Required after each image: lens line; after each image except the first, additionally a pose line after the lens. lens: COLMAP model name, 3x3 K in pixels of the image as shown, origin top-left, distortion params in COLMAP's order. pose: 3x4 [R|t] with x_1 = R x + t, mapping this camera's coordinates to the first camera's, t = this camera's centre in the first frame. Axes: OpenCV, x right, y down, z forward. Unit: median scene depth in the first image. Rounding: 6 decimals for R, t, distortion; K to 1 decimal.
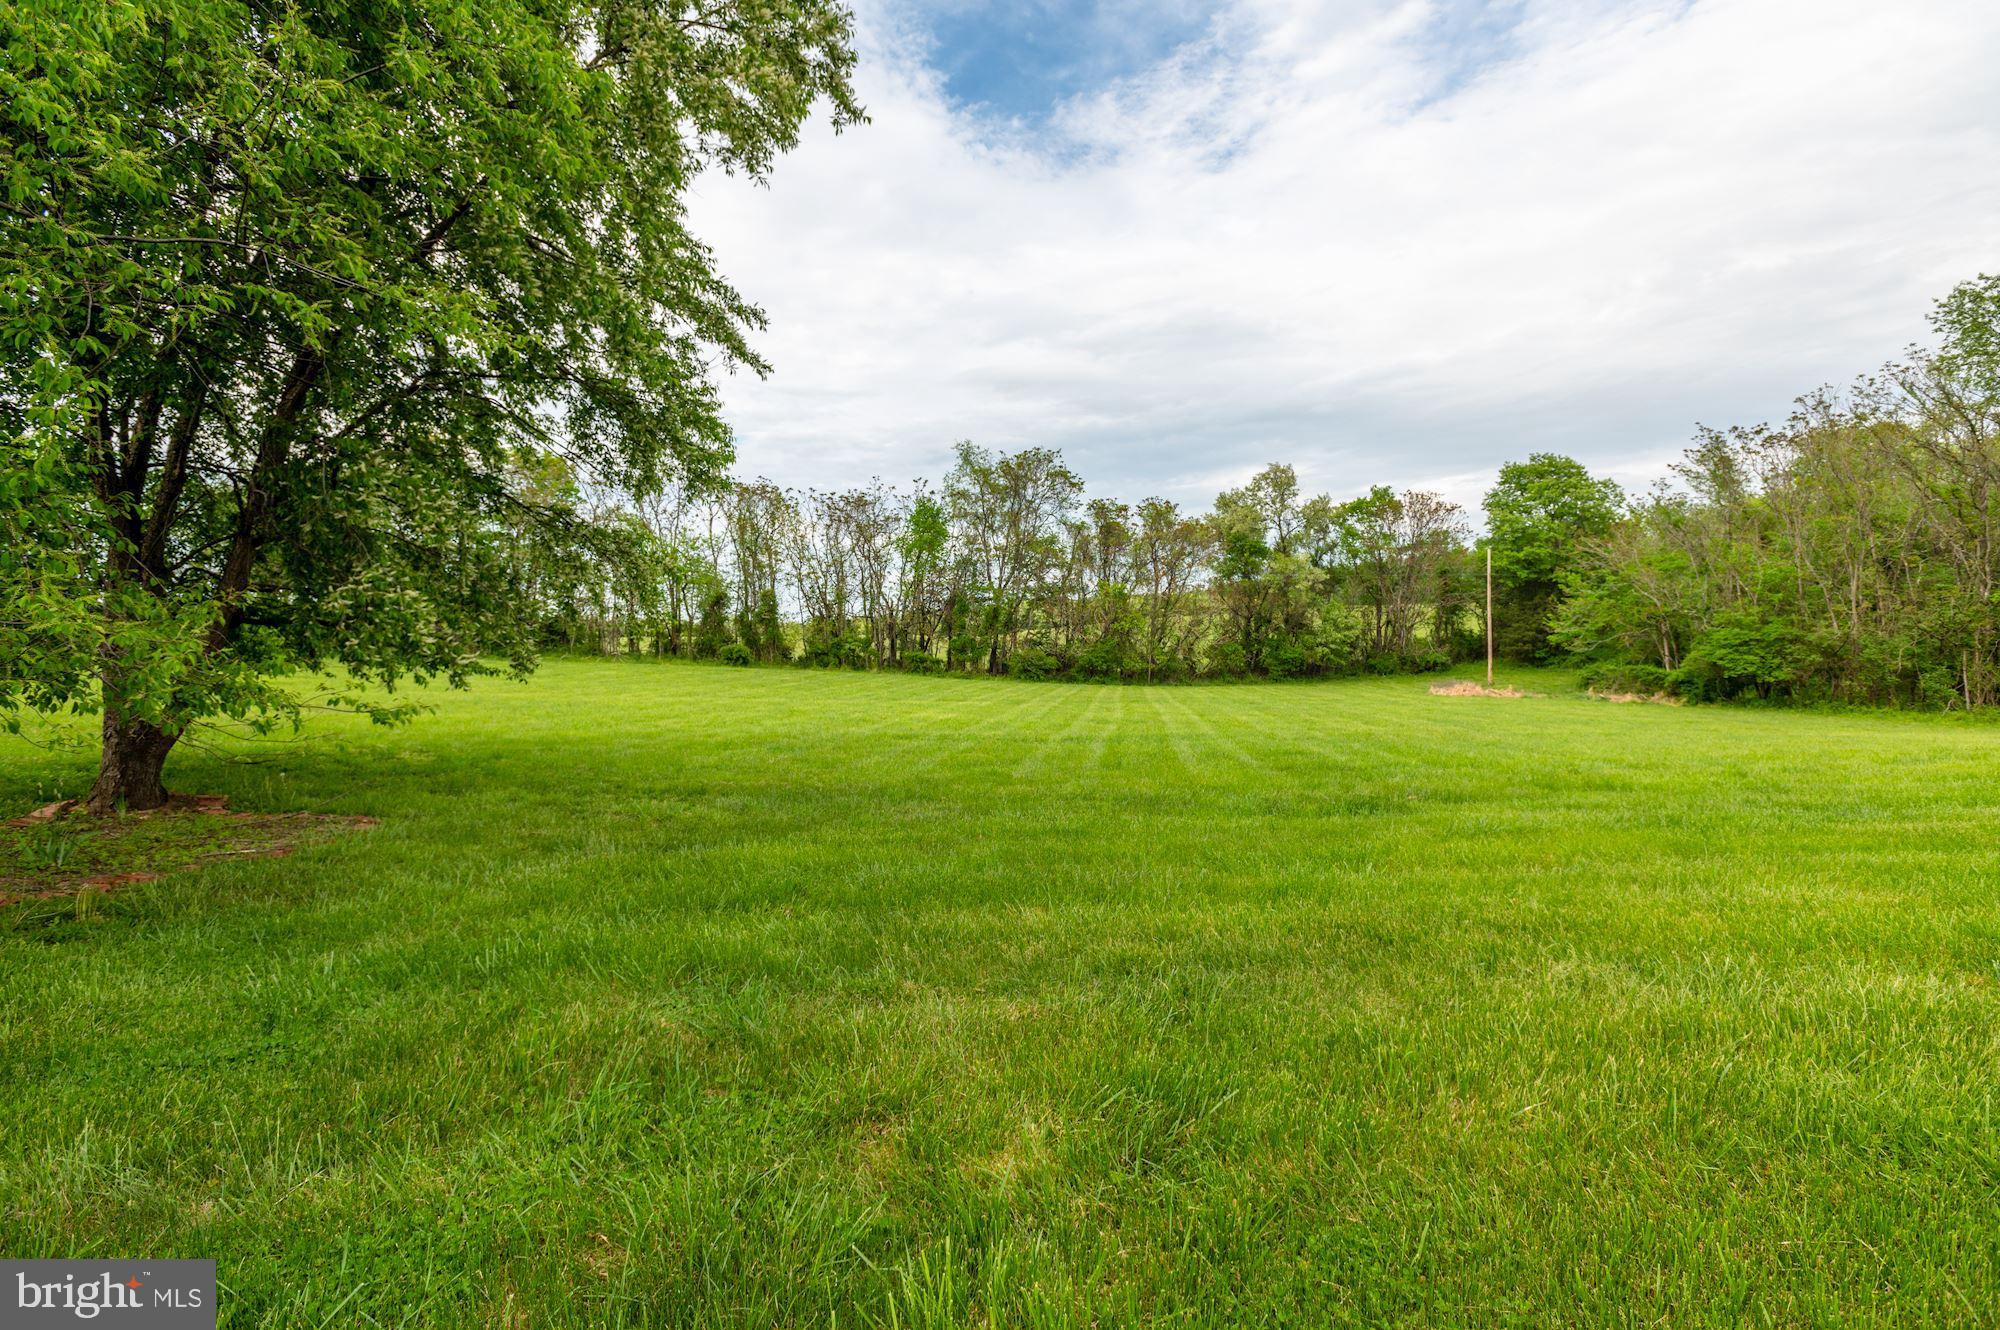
lens RADIAL K [[953.3, 0, 1003.5], [0, 953.3, 660.7], [0, 0, 1]] dist [-0.015779, 0.006888]
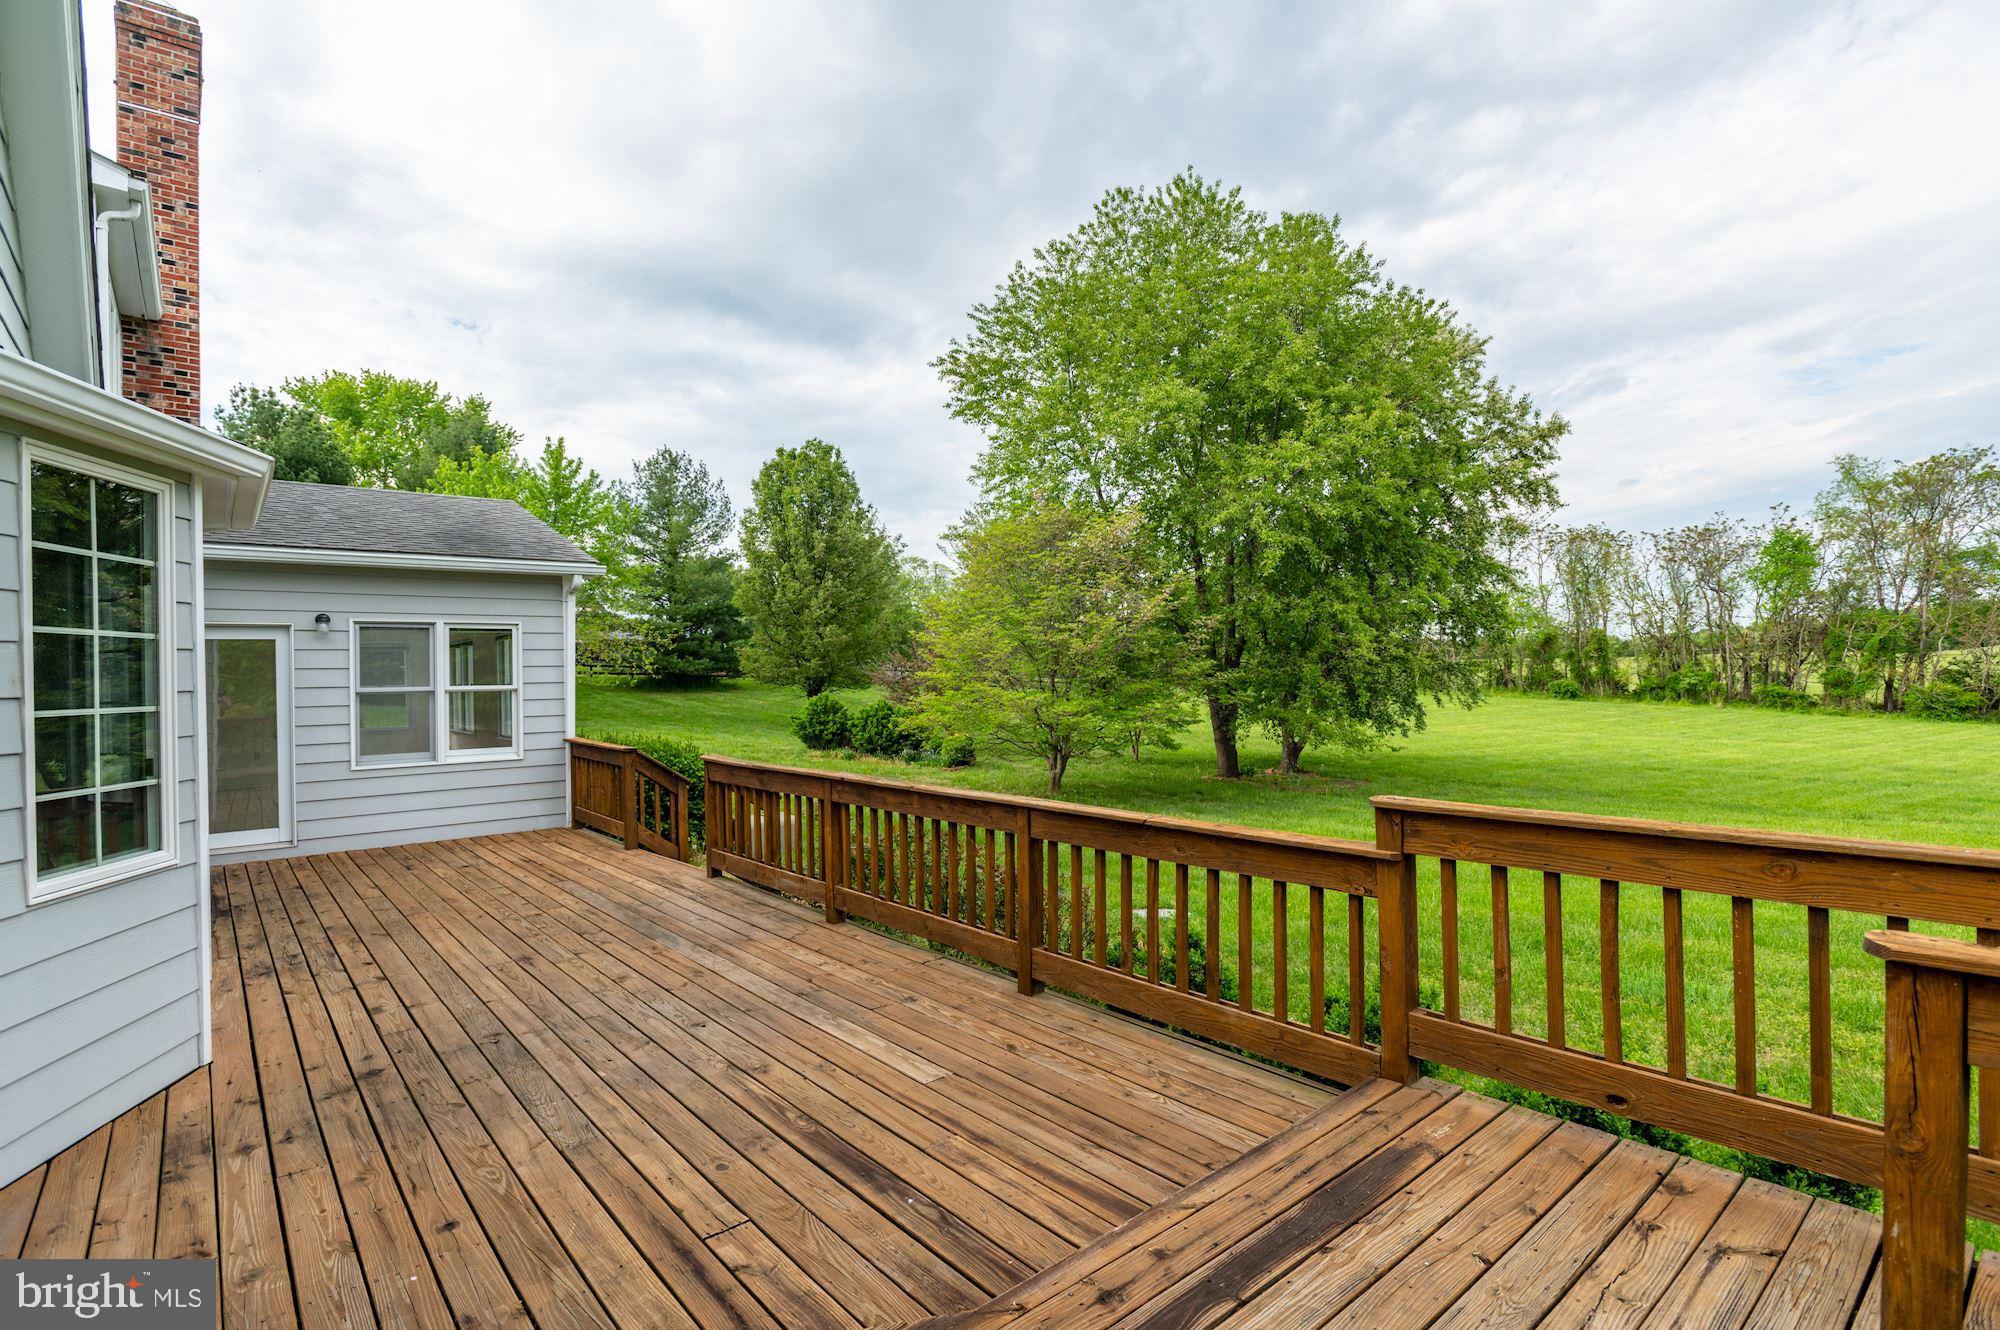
lens RADIAL K [[954.4, 0, 999.6], [0, 954.4, 678.3], [0, 0, 1]] dist [0.000814, 0.000089]
pose [[0.675603, -0.001922, -0.737263, 0.085231], [0.002971, 0.999996, 0.000116, -0.017926], [0.737260, -0.002268, 0.675606, -0.216089]]
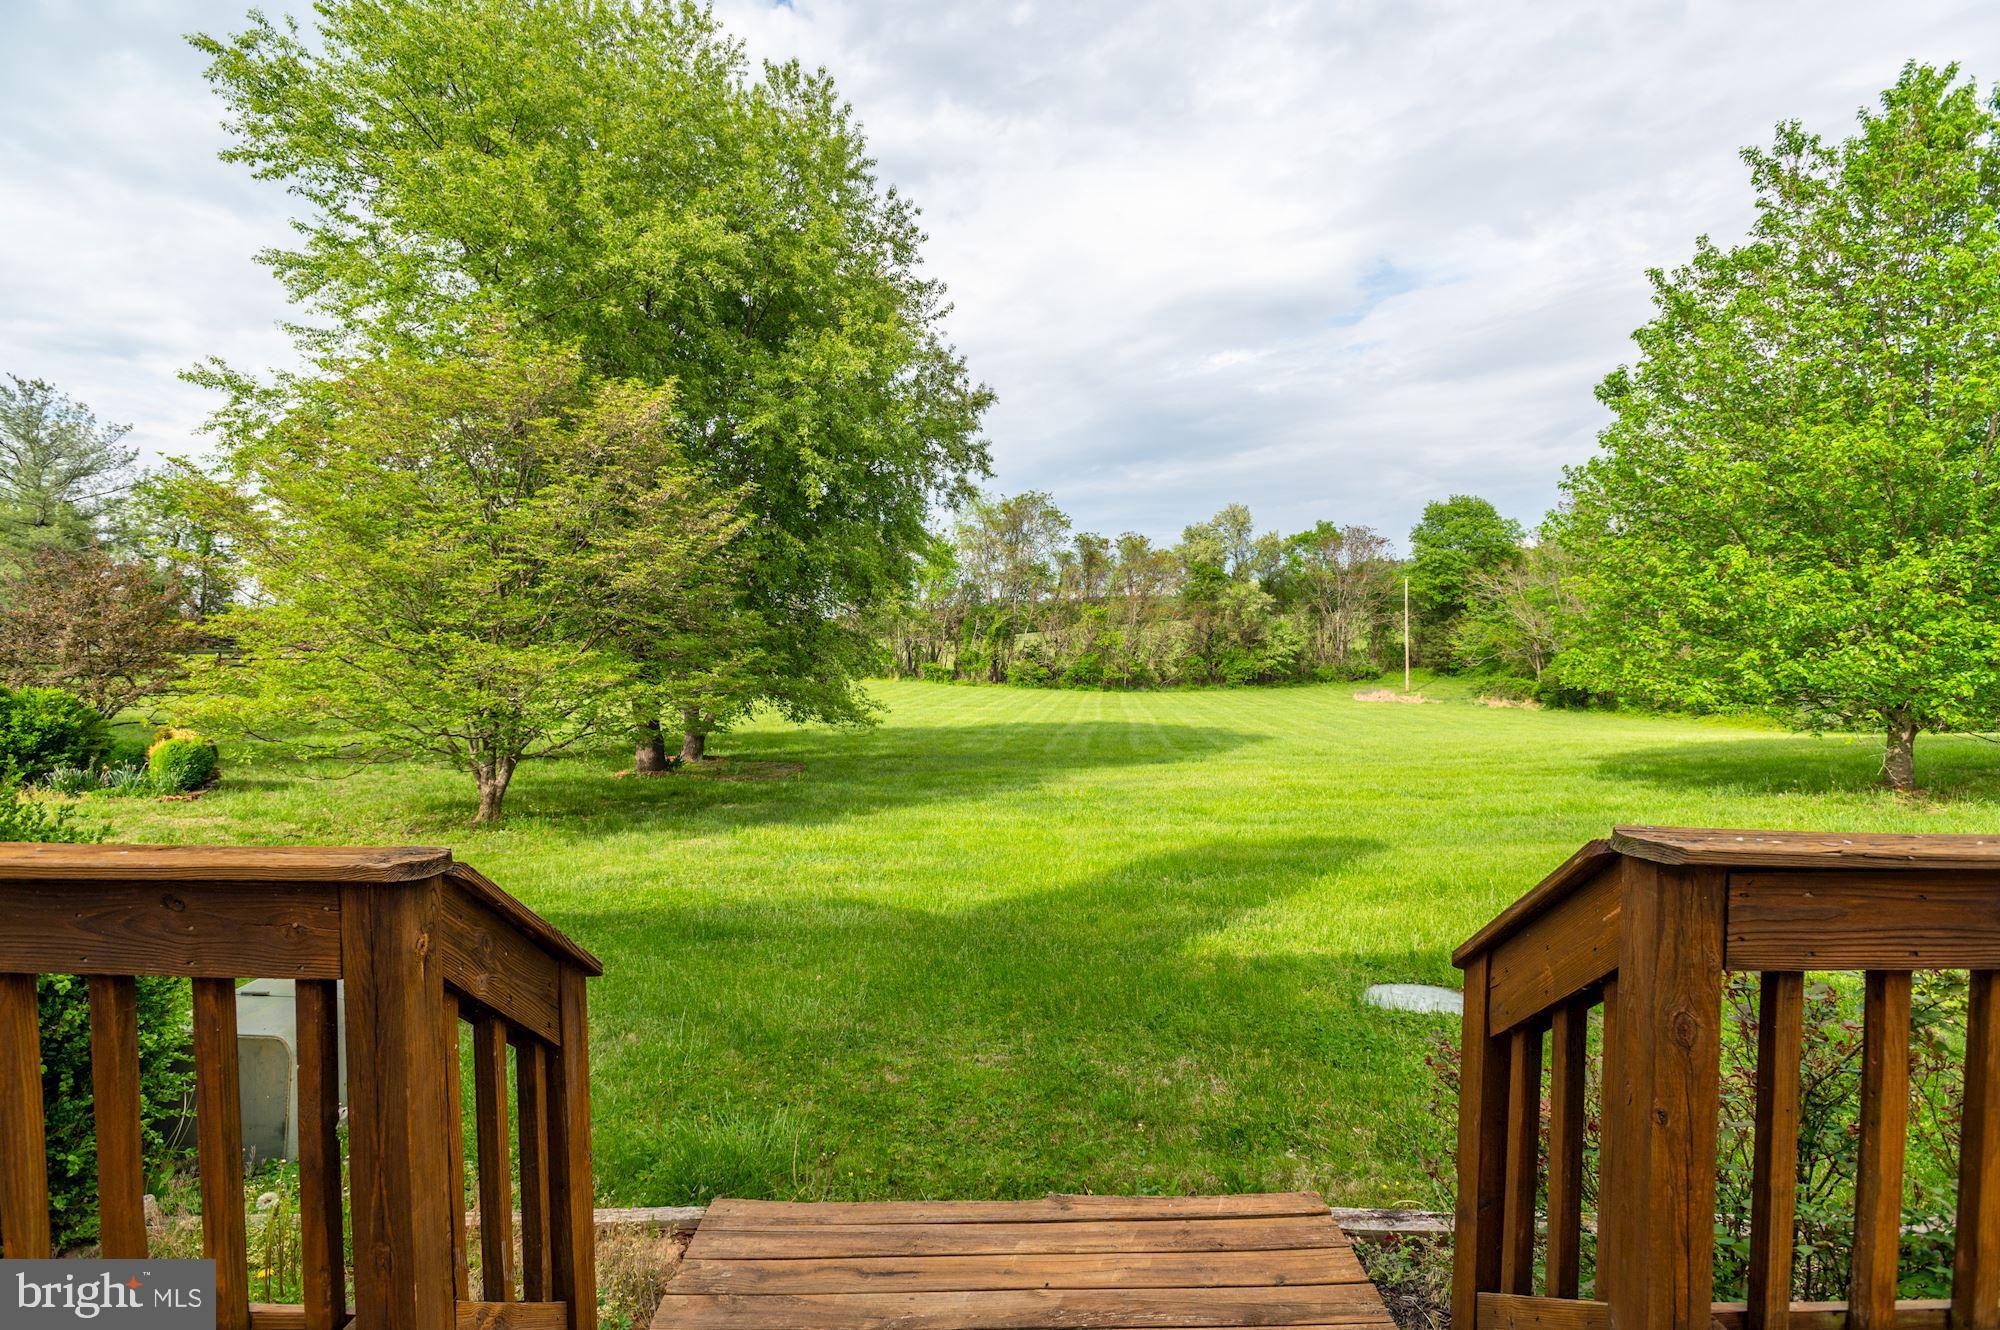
lens RADIAL K [[953.3, 0, 1003.5], [0, 953.3, 660.7], [0, 0, 1]] dist [-0.015779, 0.006888]
pose [[0.999815, 0.004020, 0.018797, -0.021526], [-0.004045, 0.999991, 0.001284, -0.012708], [-0.018791, -0.001360, 0.999823, -0.185330]]
